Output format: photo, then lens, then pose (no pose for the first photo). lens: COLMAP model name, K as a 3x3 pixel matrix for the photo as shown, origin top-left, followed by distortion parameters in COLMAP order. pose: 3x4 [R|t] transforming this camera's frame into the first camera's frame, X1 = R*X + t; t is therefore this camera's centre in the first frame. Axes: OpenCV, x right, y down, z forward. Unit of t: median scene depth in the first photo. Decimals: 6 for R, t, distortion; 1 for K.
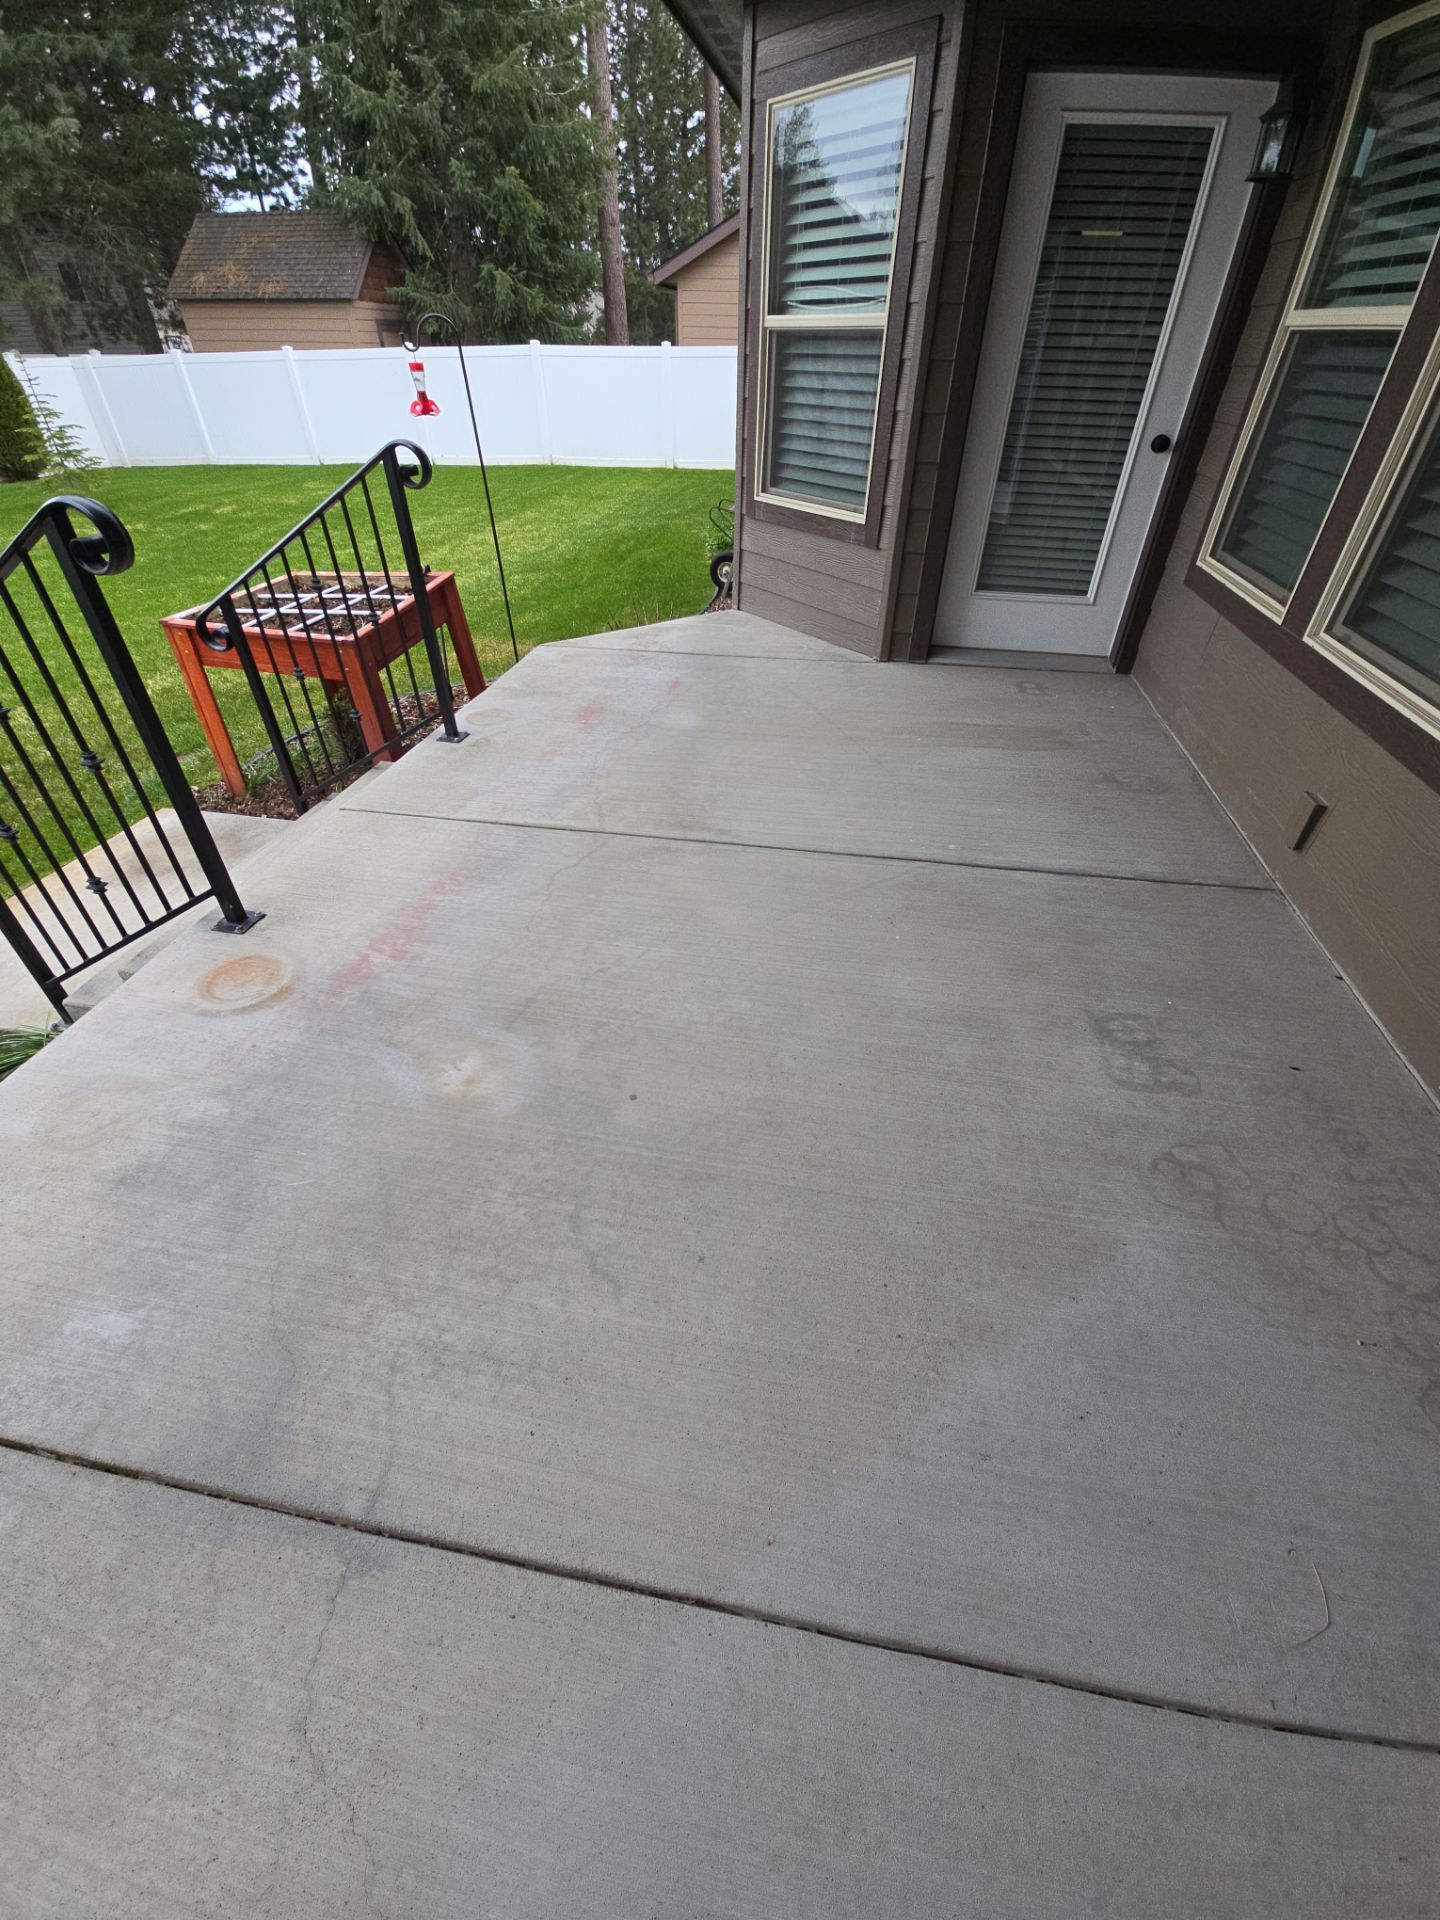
lens RADIAL K [[783.6, 0, 715.9], [0, 783.6, 965.8], [0, 0, 1]] dist [0.002867, -0.003477]
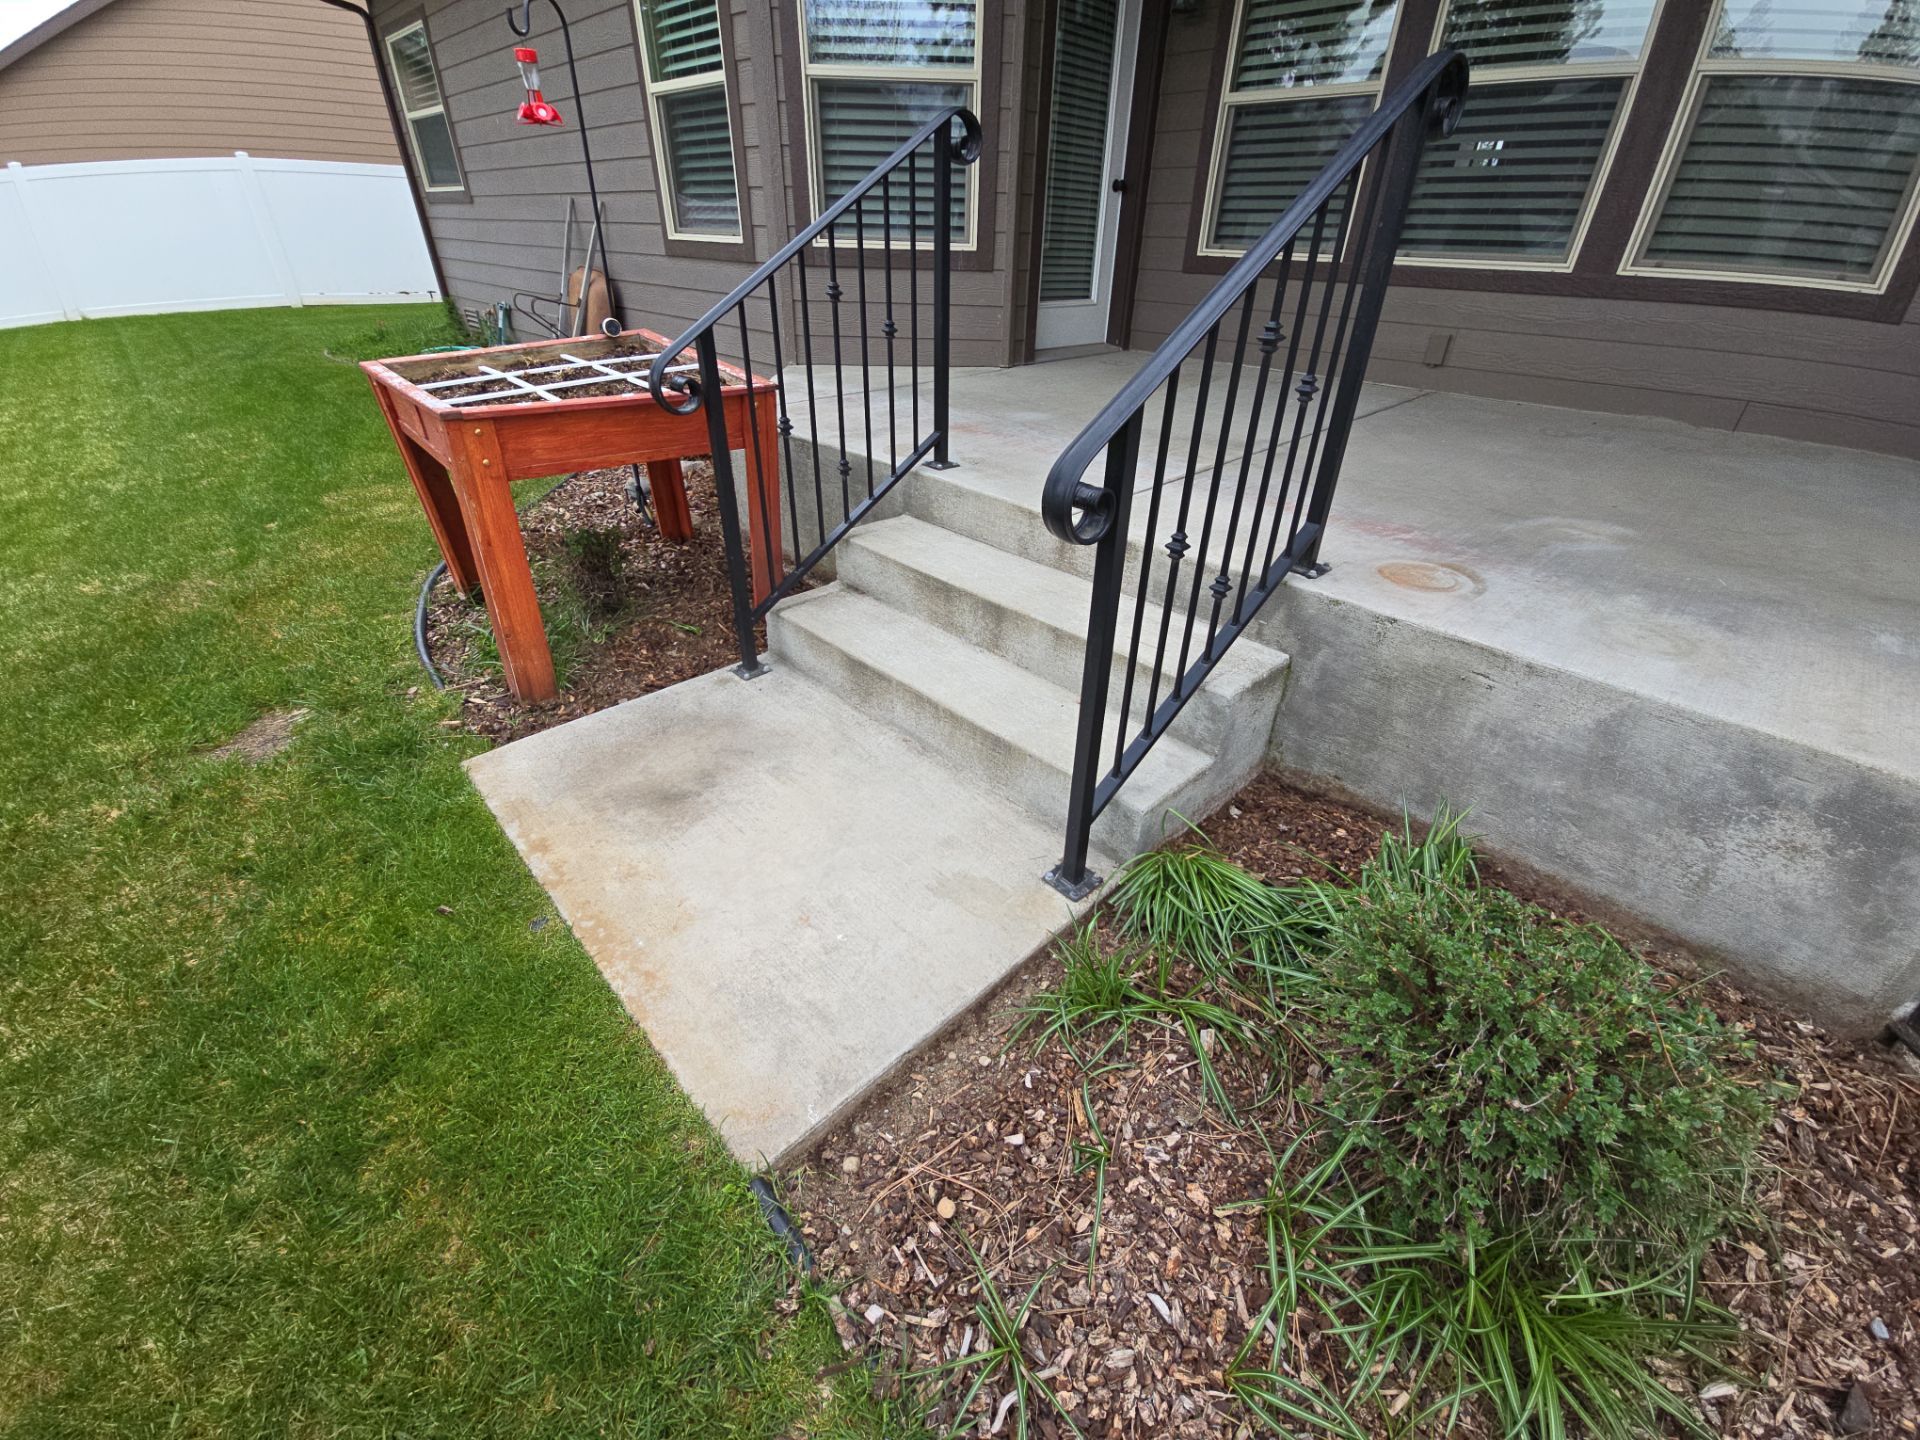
lens RADIAL K [[783.6, 0, 961.7], [0, 783.6, 722.3], [0, 0, 1]] dist [0.002867, -0.003477]
pose [[0.576588, -0.431557, 0.693762, -1.116200], [0.492663, 0.861028, 0.126151, -0.154146], [-0.651789, 0.269054, 0.709070, 0.473167]]
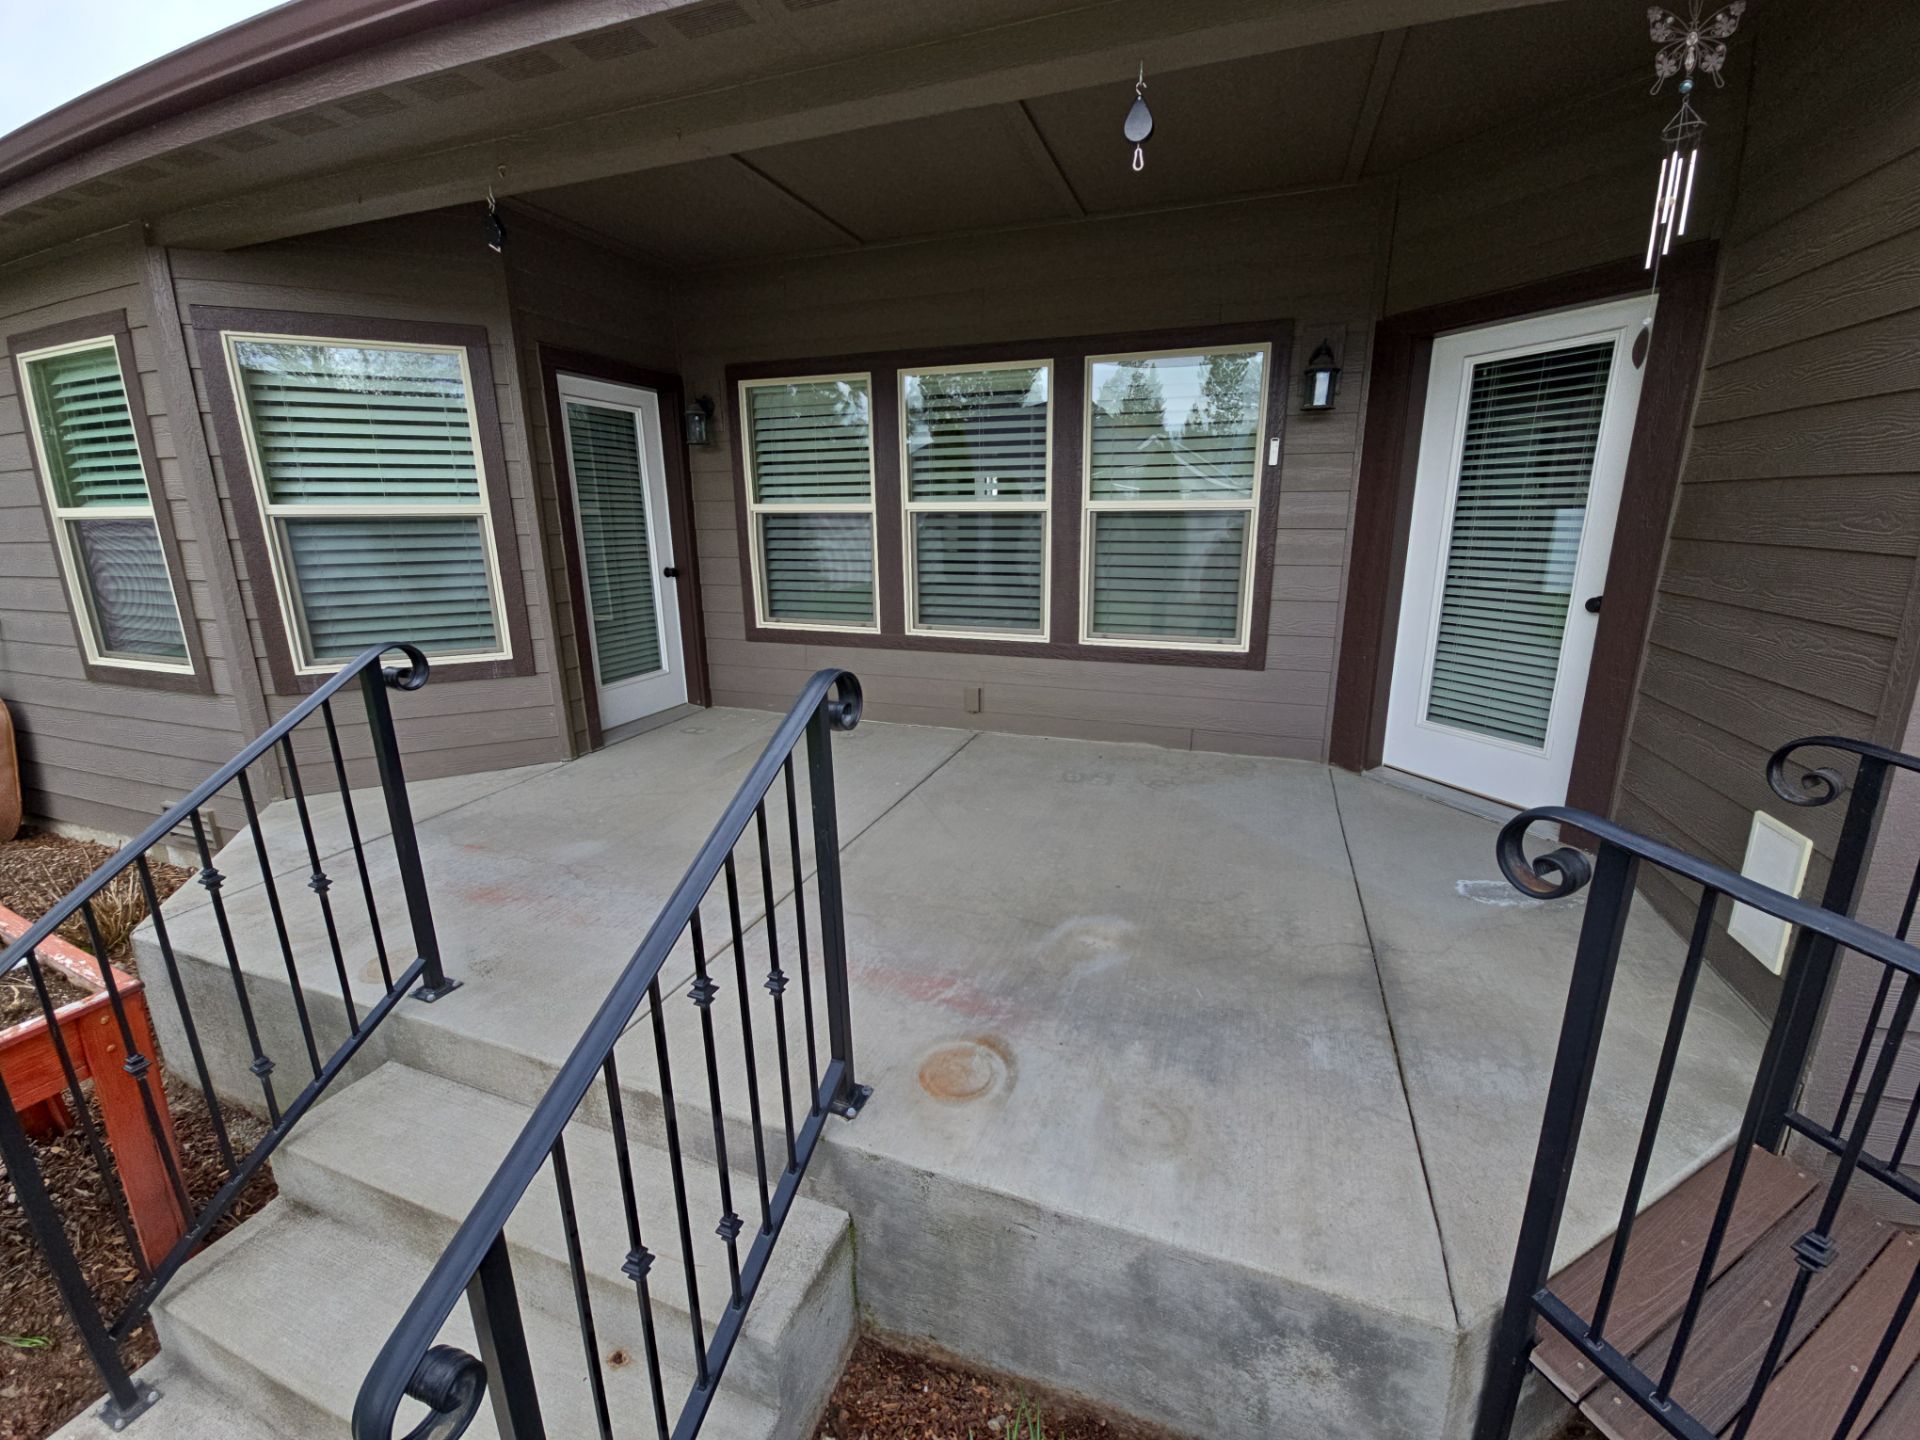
lens RADIAL K [[783.6, 0, 972.3], [0, 783.6, 708.4], [0, 0, 1]] dist [0.002867, -0.003477]
pose [[0.163559, -0.258196, 0.952147, -0.925174], [0.618648, 0.778637, 0.104874, -0.280923], [-0.768455, 0.571890, 0.287085, 0.291222]]
